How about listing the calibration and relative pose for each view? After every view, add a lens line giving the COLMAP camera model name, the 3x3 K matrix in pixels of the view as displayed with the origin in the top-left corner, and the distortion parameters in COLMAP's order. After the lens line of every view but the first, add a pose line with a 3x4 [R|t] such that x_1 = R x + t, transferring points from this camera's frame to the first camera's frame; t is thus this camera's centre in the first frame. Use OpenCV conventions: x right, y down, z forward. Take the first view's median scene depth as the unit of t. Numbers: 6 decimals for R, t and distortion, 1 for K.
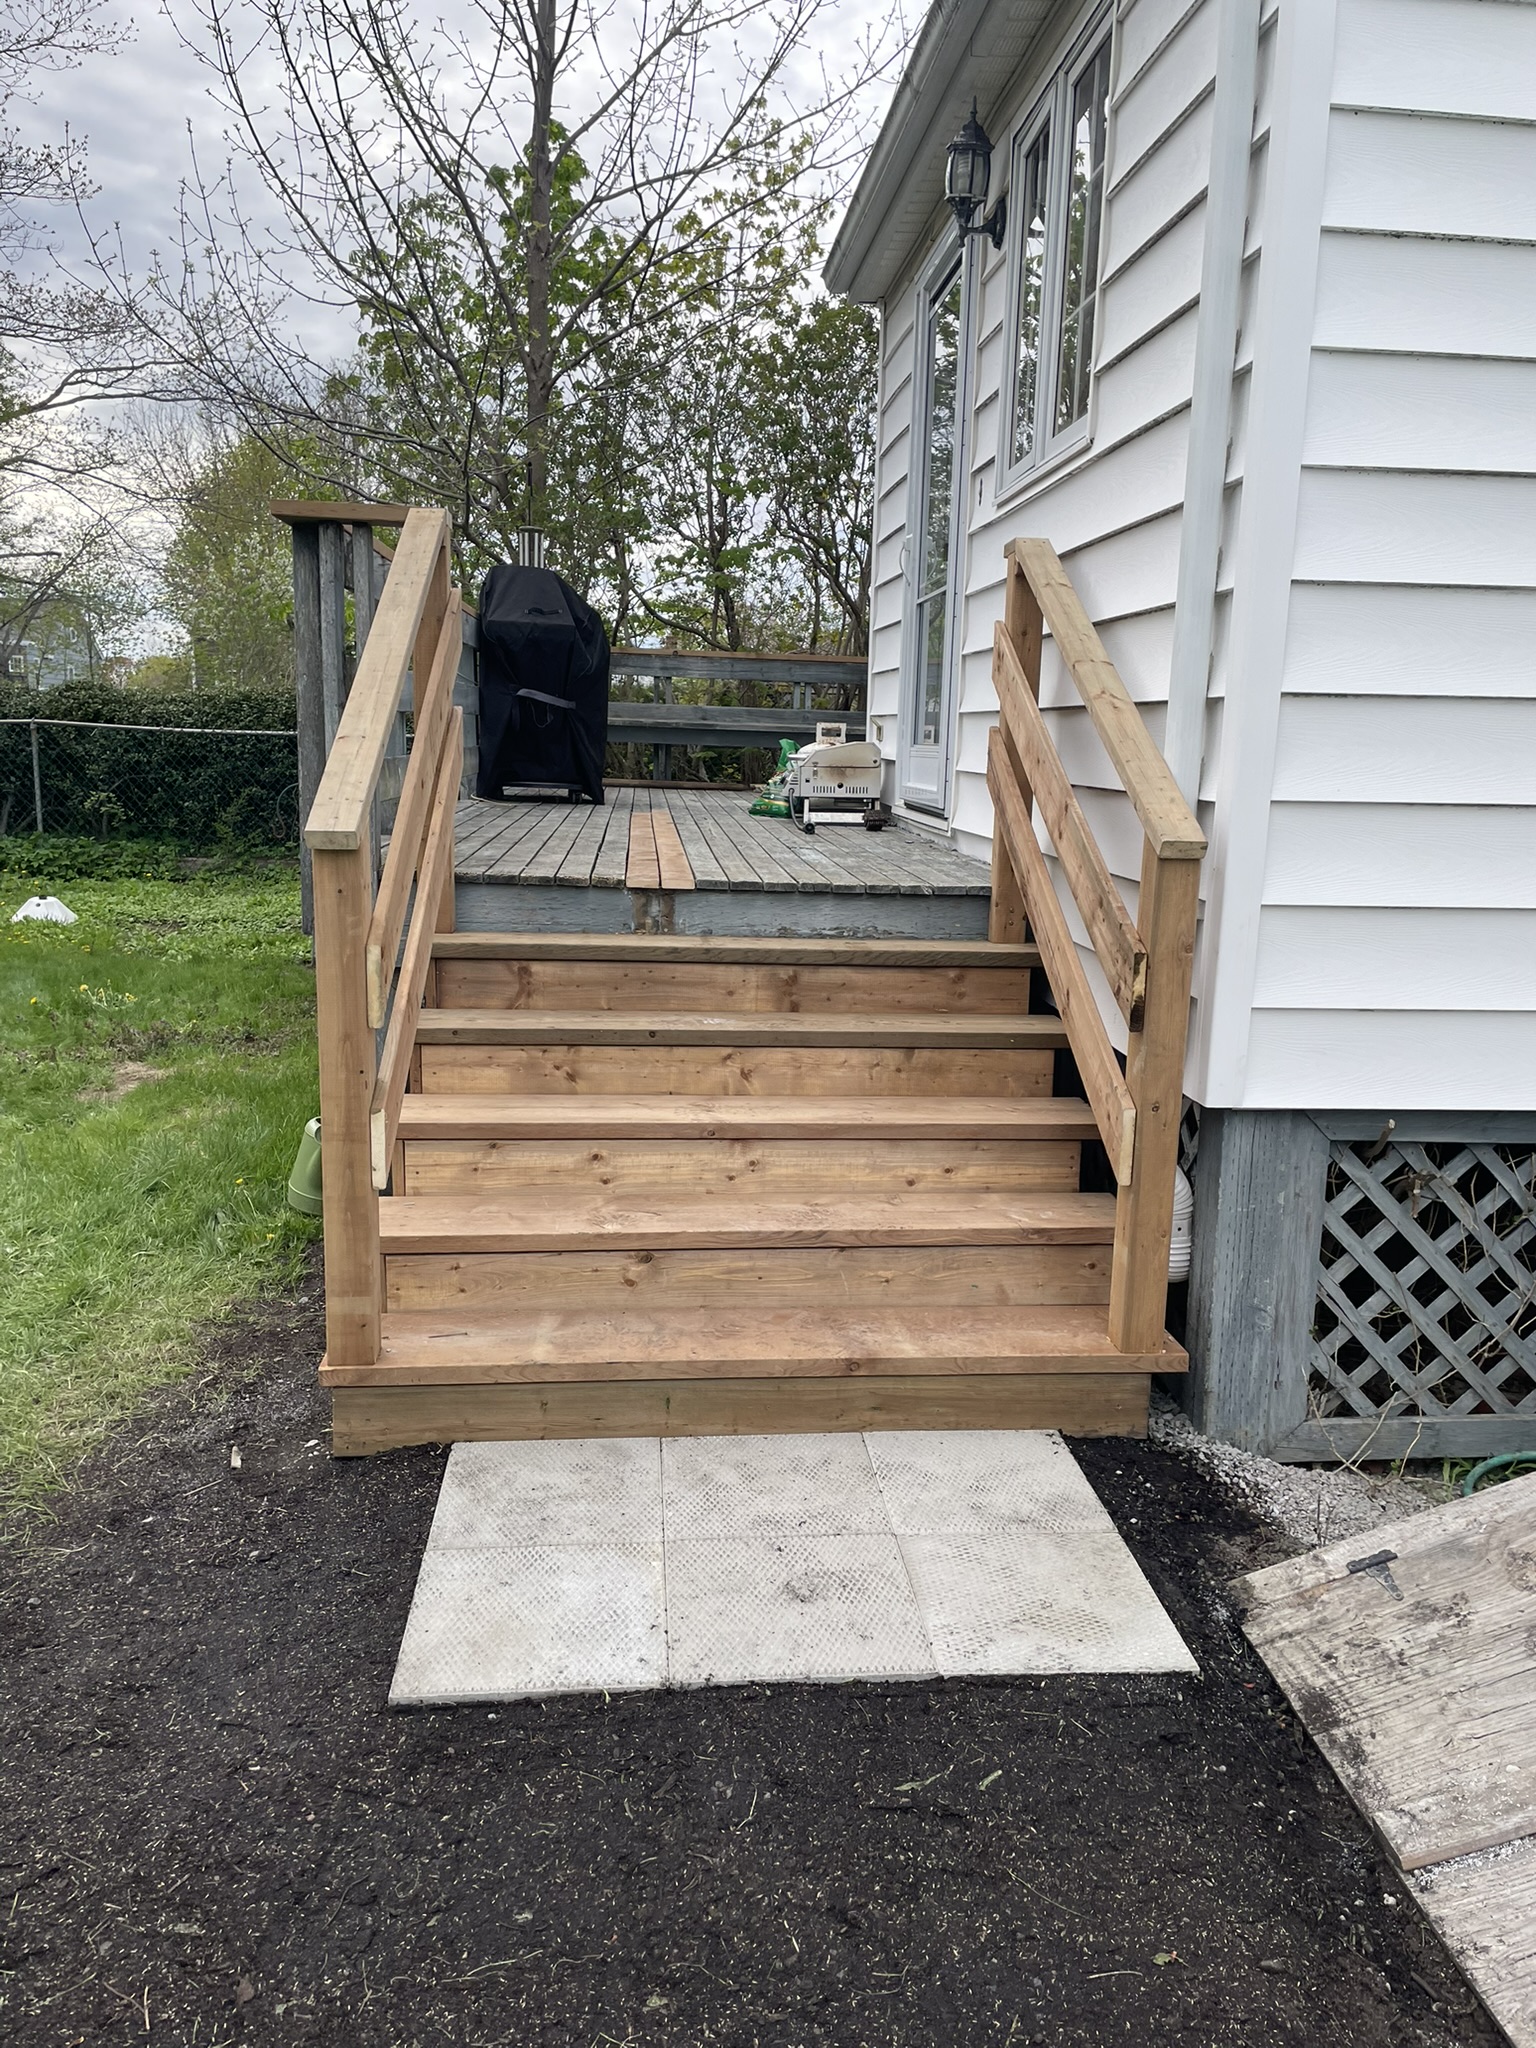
lens RADIAL K [[1546.8, 0, 795.2], [0, 1546.8, 1032.6], [0, 0, 1]] dist [0.078313, -0.106306]
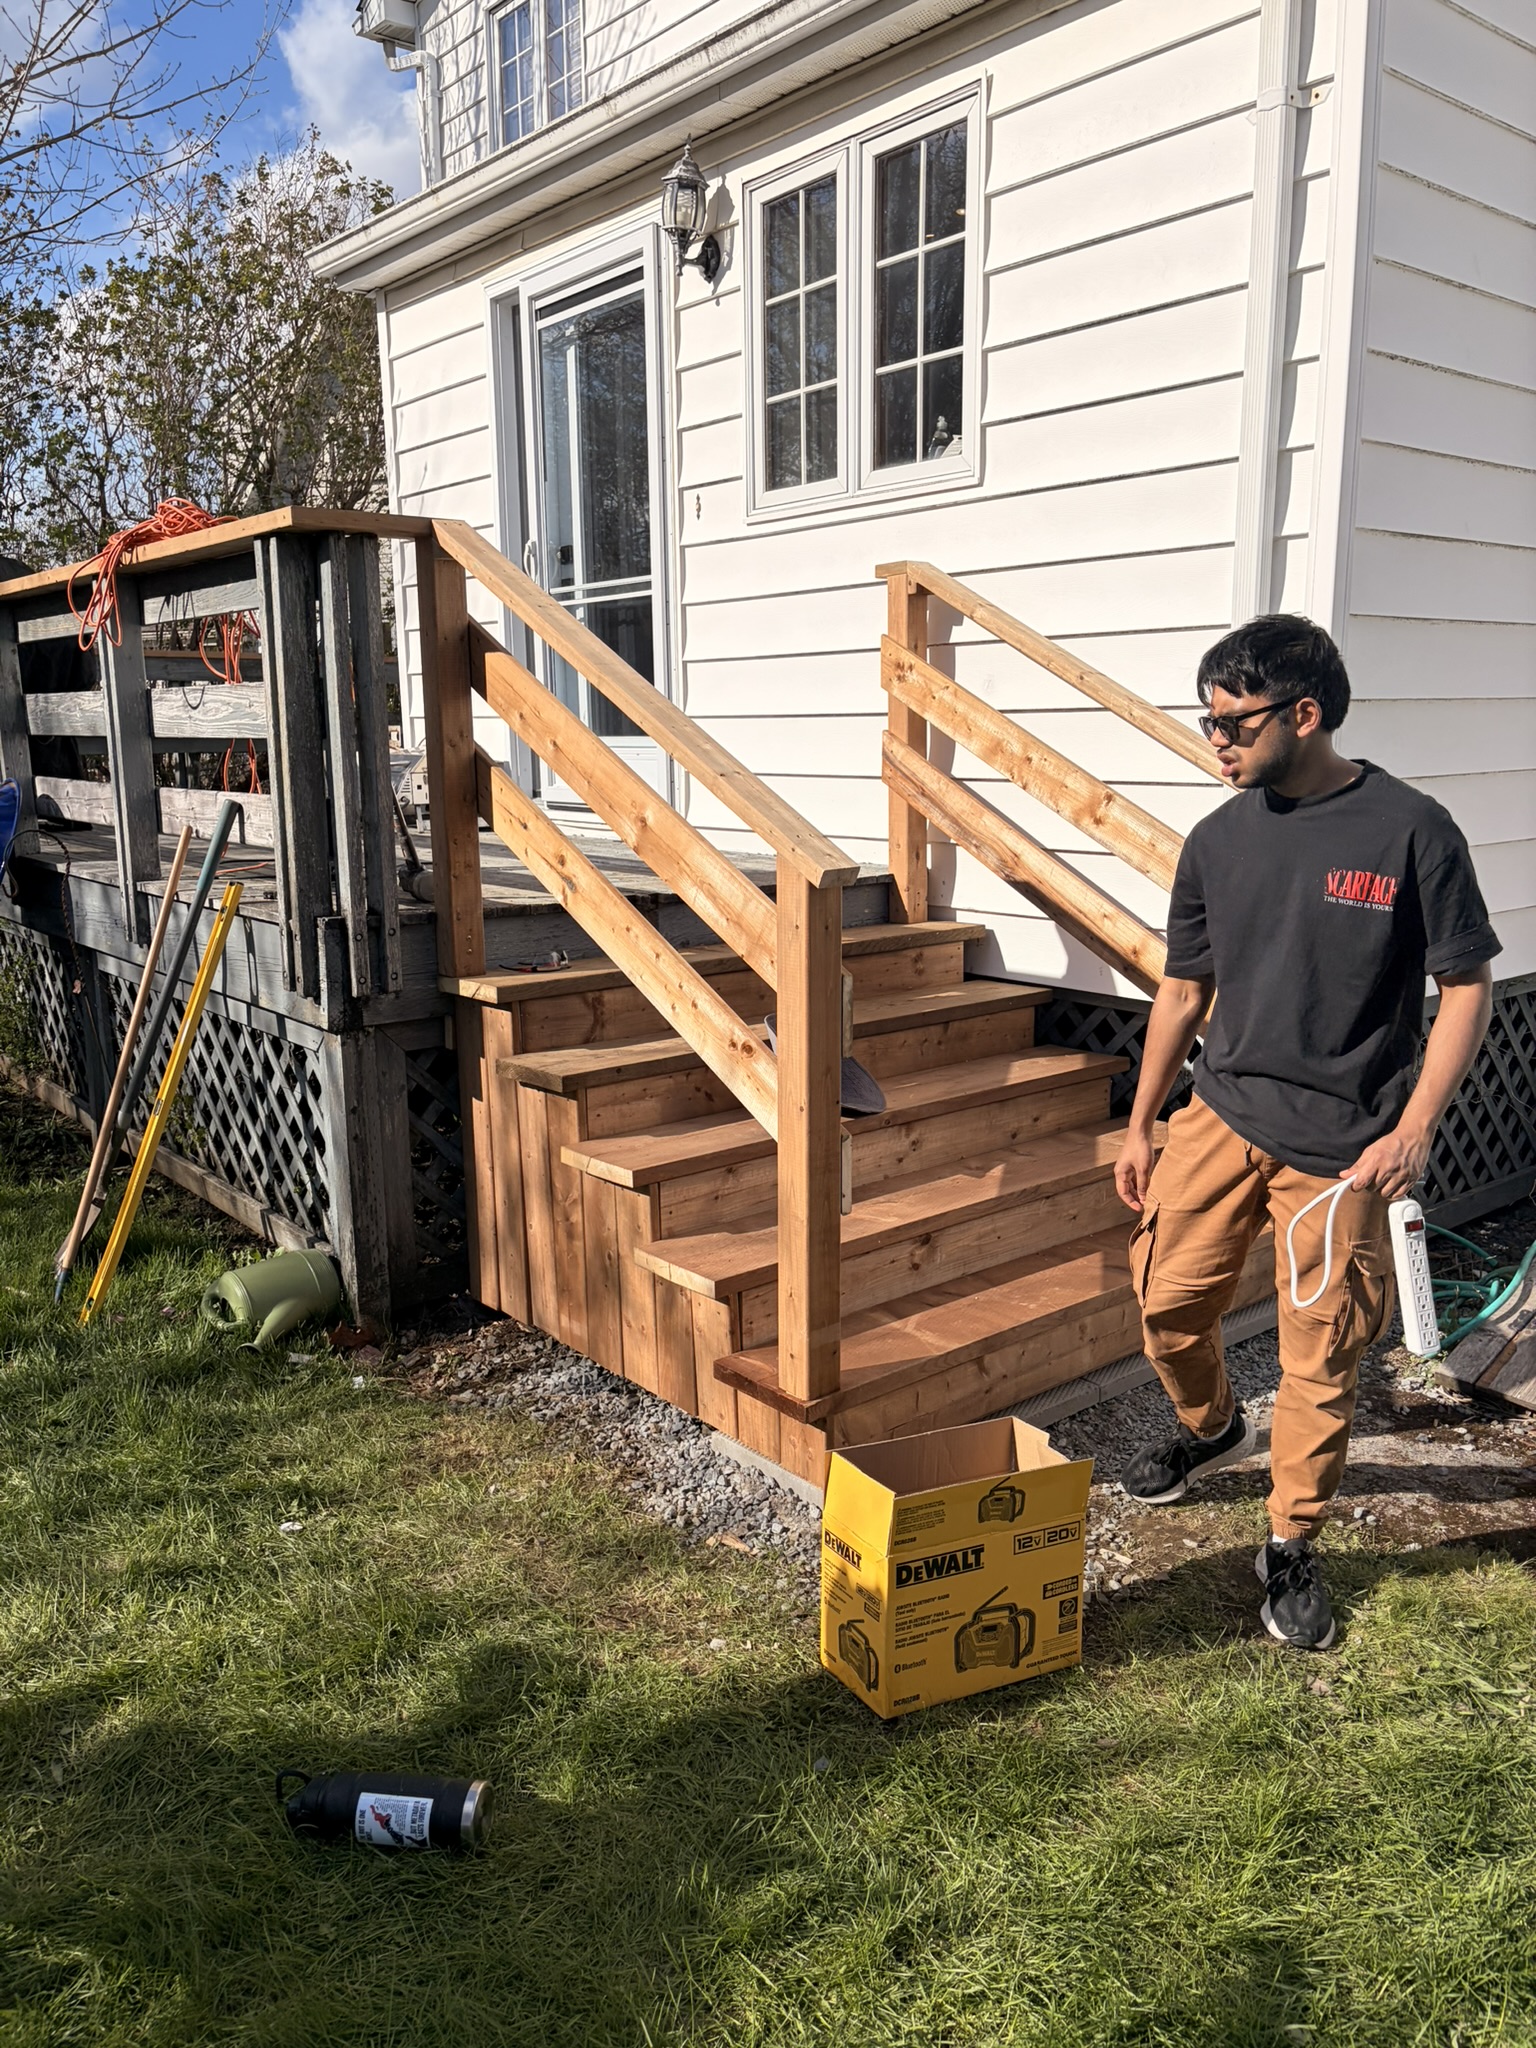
lens RADIAL K [[1558.7, 0, 773.7], [0, 1558.7, 1037.3], [0, 0, 1]] dist [0.022801, -0.009341]
pose [[0.827571, -0.147515, 0.541633, -0.743726], [0.139107, 0.988652, 0.056717, -0.069476], [-0.543853, 0.028408, 0.838700, 0.147684]]
